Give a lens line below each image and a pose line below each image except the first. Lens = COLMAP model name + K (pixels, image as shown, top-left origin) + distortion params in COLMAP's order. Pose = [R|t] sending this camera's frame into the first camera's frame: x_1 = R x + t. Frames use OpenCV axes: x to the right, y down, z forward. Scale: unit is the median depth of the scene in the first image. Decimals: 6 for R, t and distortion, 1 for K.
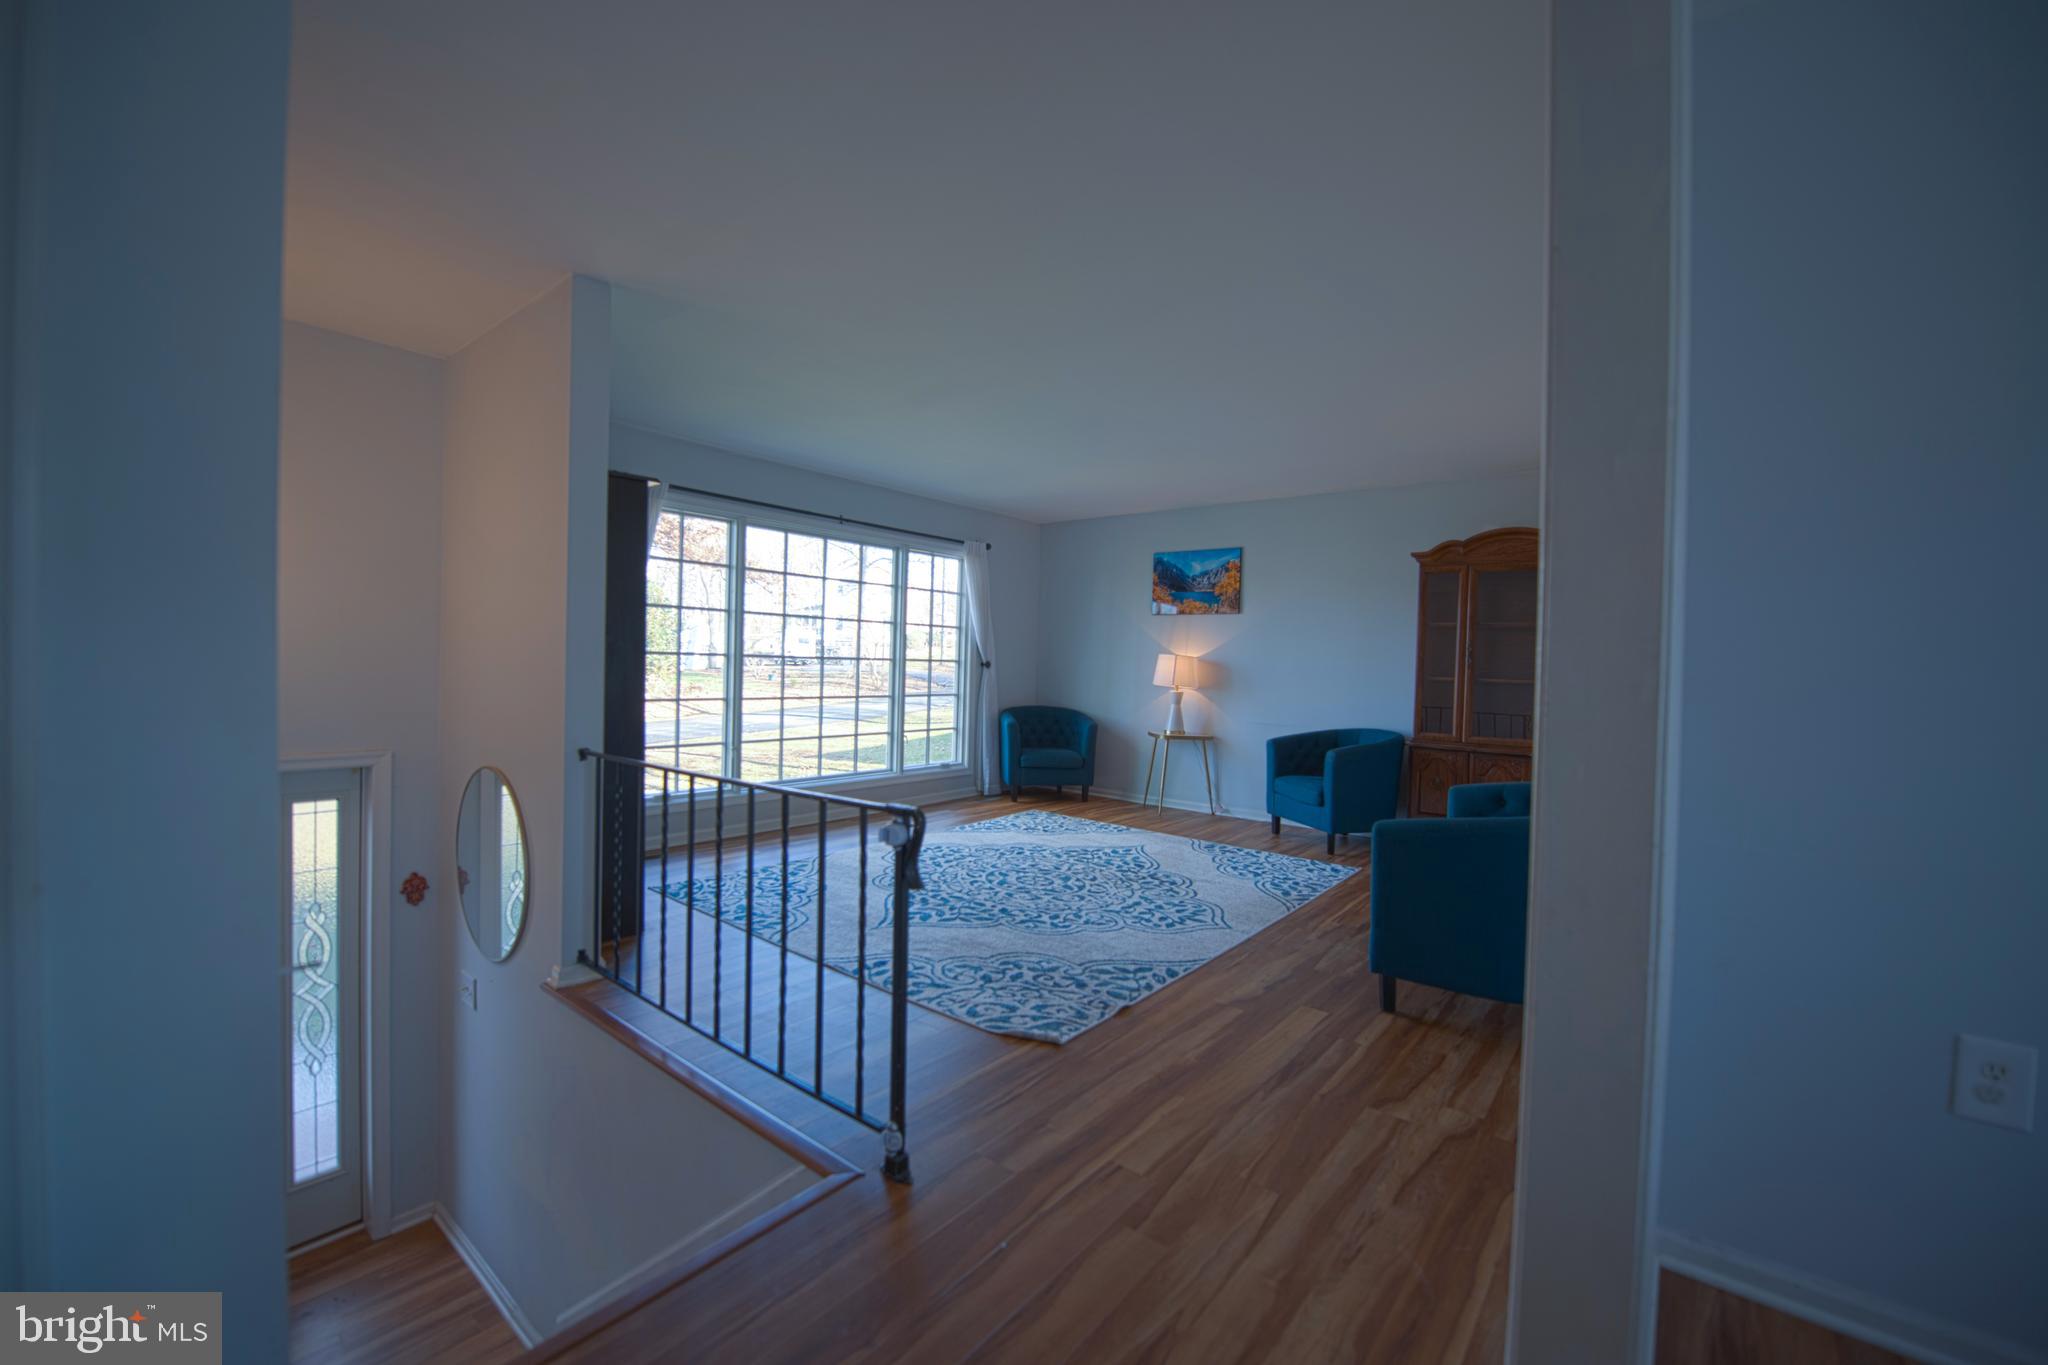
lens RADIAL K [[817.8, 0, 1019.8], [0, 817.8, 680.4], [0, 0, 1]] dist [-0.014188, -0.003400]
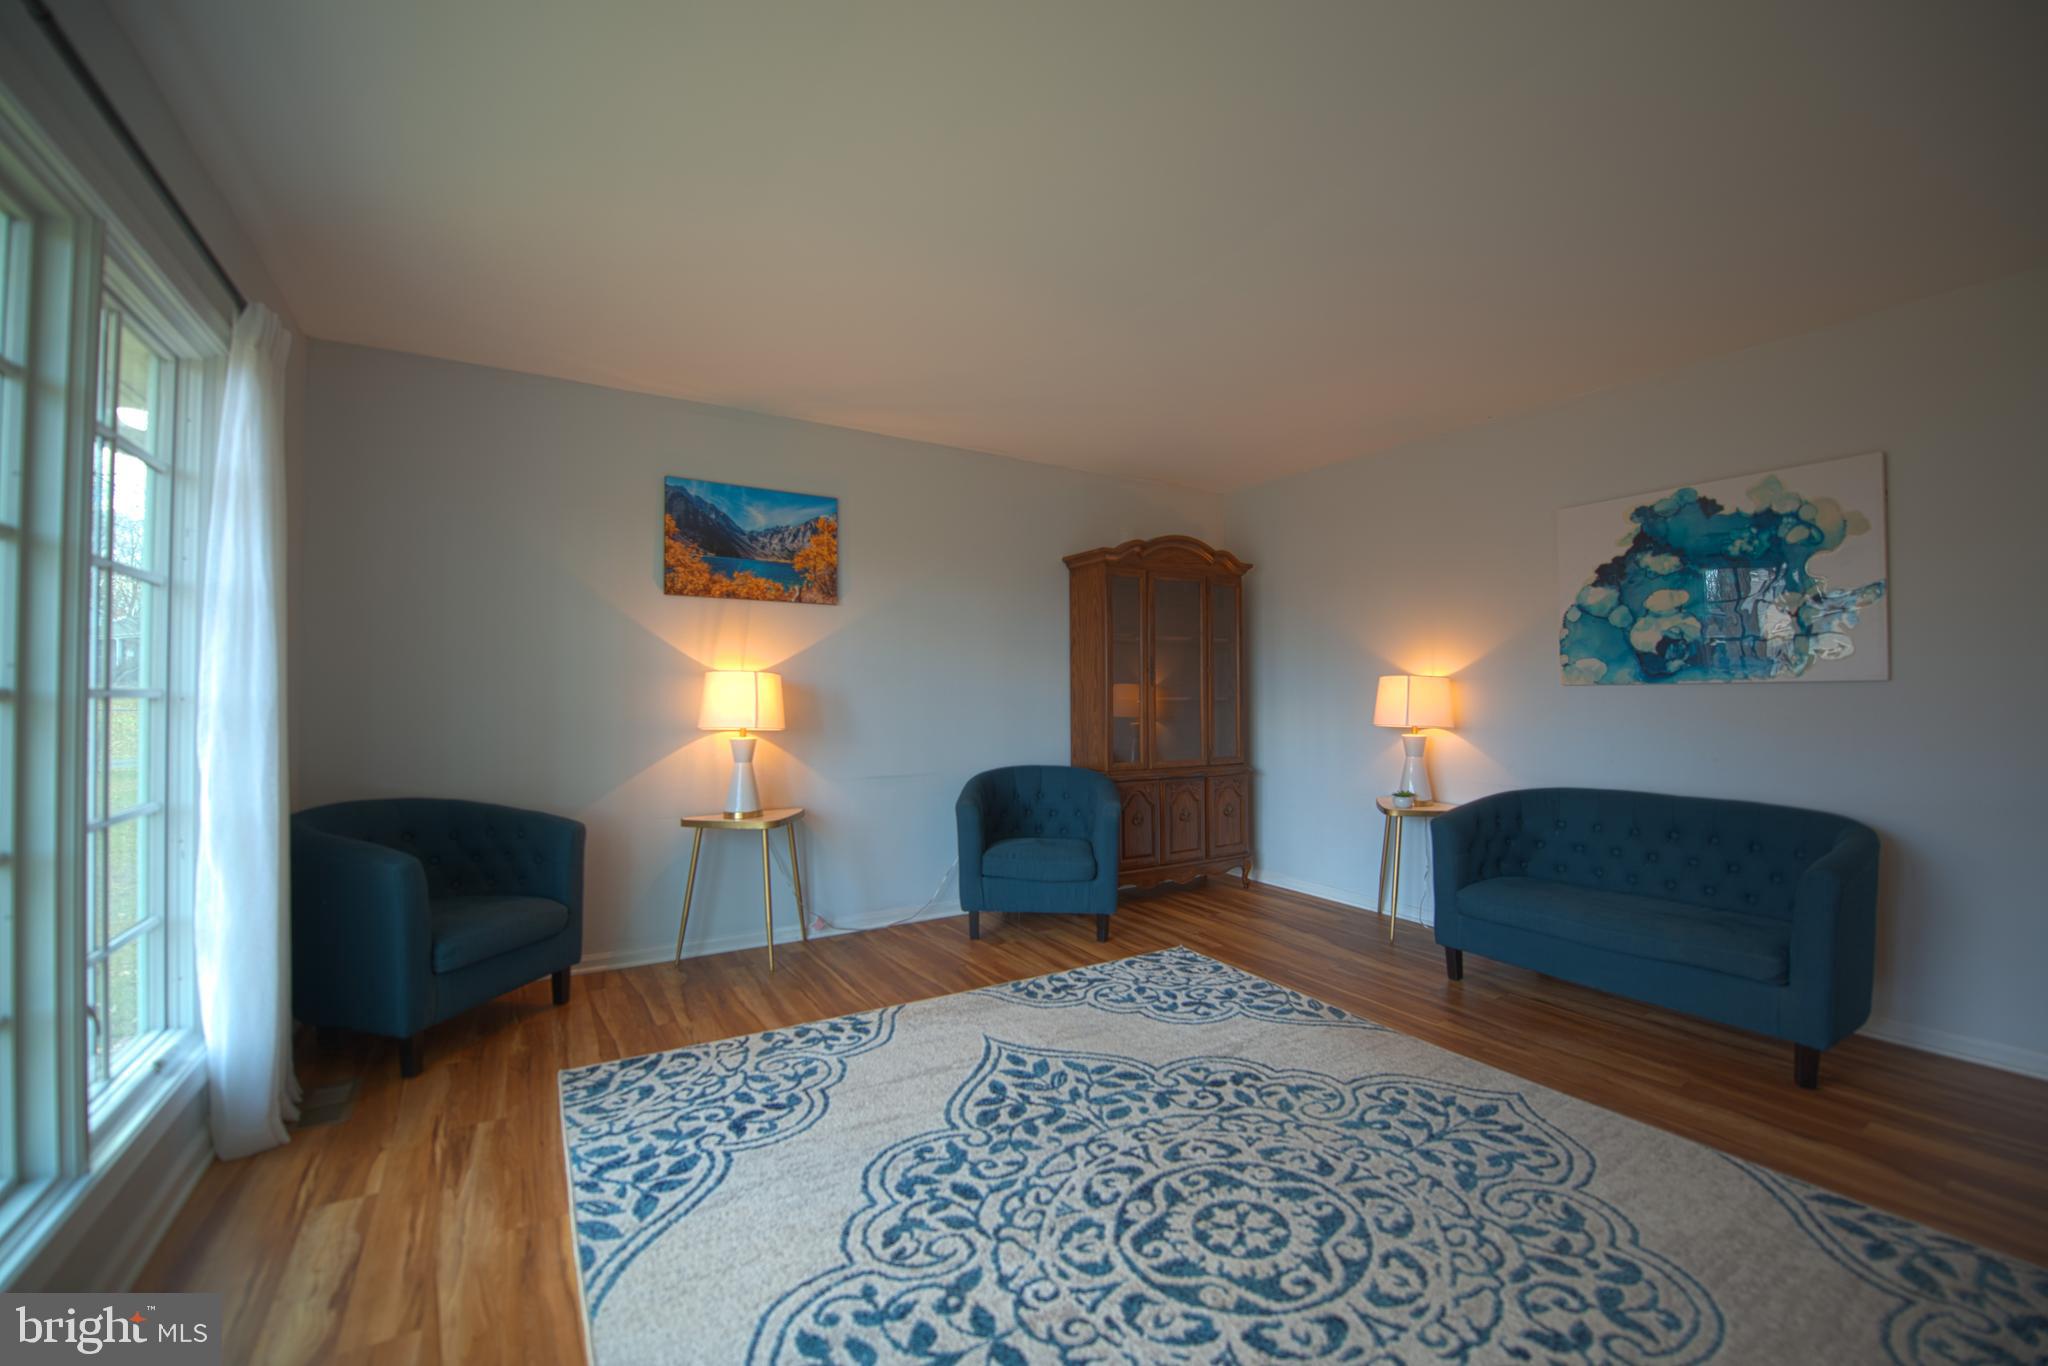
lens RADIAL K [[817.8, 0, 1019.8], [0, 817.8, 680.9], [0, 0, 1]] dist [-0.014188, -0.003400]
pose [[0.329326, -0.012867, 0.944129, -0.447910], [0.030640, 0.999526, 0.002935, -0.035133], [-0.943719, 0.027961, 0.329564, 1.093982]]
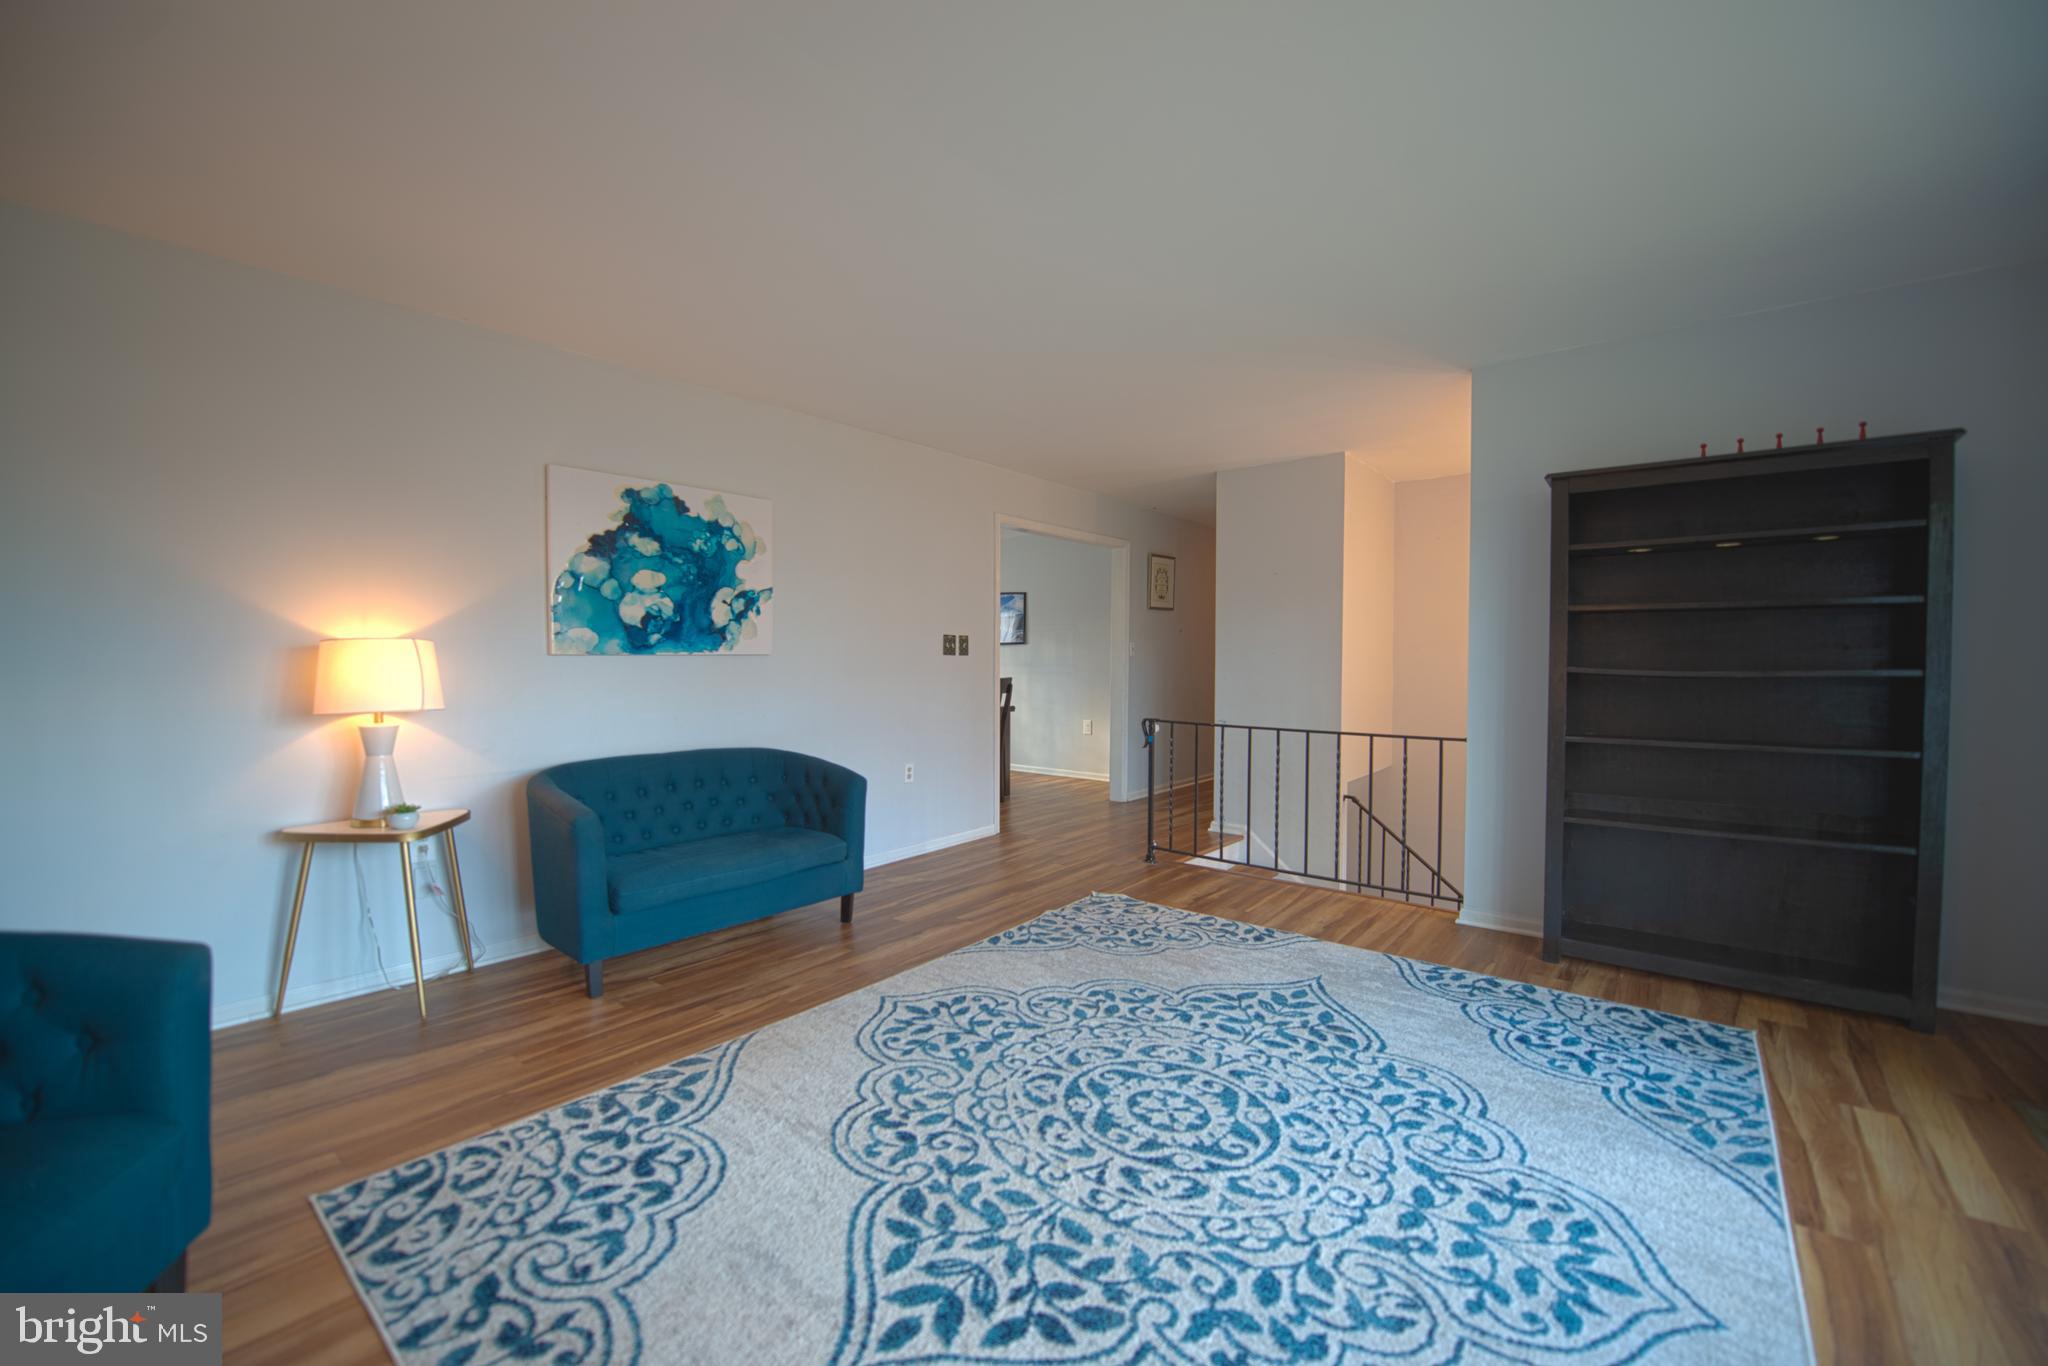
lens RADIAL K [[817.8, 0, 1019.8], [0, 817.8, 680.9], [0, 0, 1]] dist [-0.014188, -0.003400]
pose [[-0.999635, -0.026957, 0.001864, 0.128009], [-0.026840, 0.998536, 0.046959, -0.034886], [-0.003127, 0.046892, -0.998895, 1.672755]]
